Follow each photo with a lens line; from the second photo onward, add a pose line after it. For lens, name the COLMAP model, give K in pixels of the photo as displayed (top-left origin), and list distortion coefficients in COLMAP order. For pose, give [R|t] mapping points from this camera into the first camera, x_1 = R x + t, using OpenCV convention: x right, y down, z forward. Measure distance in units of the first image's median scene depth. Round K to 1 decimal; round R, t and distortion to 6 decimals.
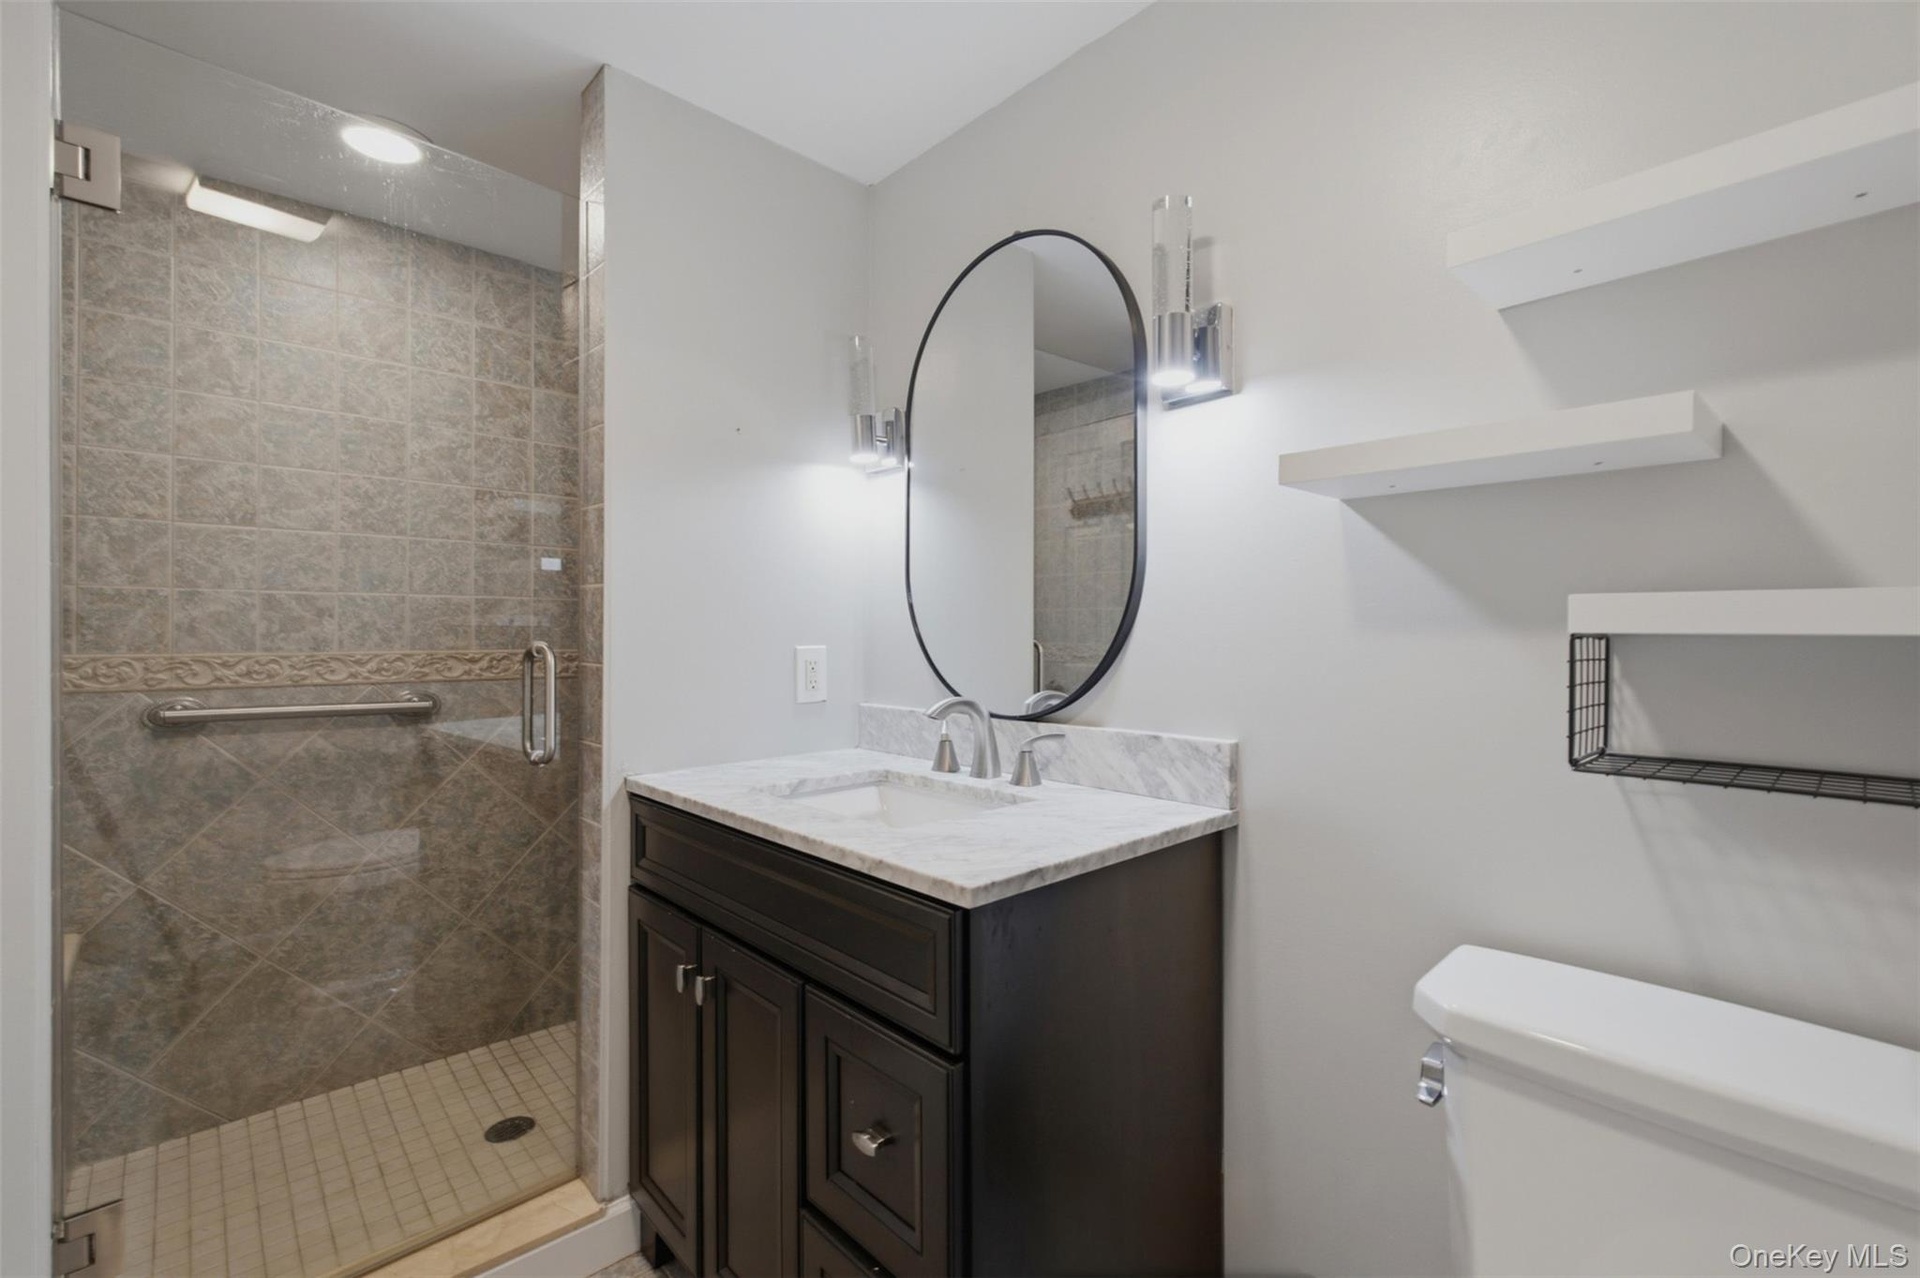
lens RADIAL K [[860.1, 0, 960.0], [0, 860.1, 639.0], [0, 0, 1]] dist [0.001116, 0.000527]
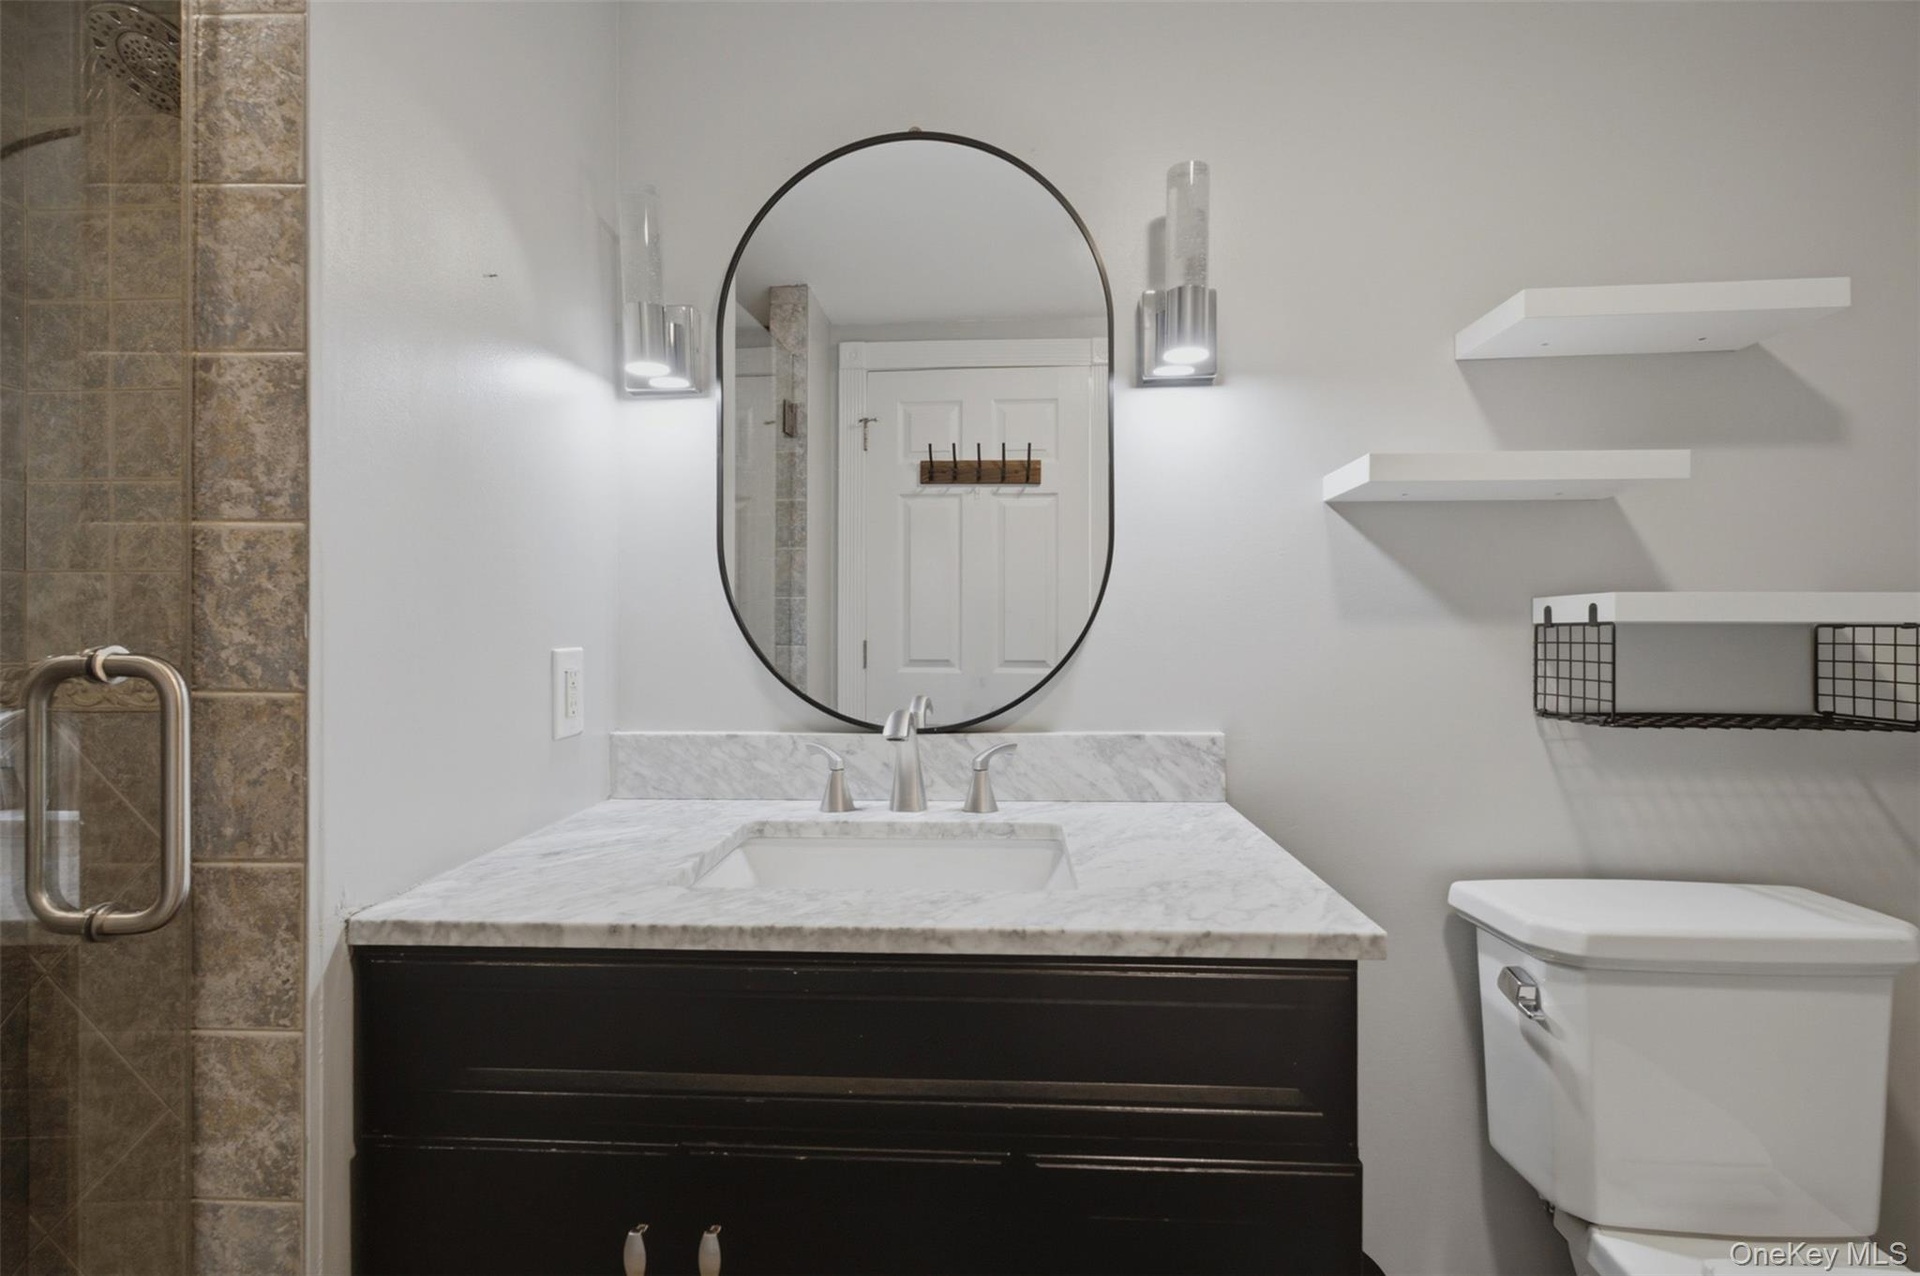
lens RADIAL K [[860.1, 0, 960.0], [0, 860.1, 638.0], [0, 0, 1]] dist [0.001116, 0.000527]
pose [[0.714560, -0.008933, 0.699517, -0.560234], [0.010682, 0.999941, 0.001858, 0.003644], [-0.699492, 0.006145, 0.714614, 0.468305]]
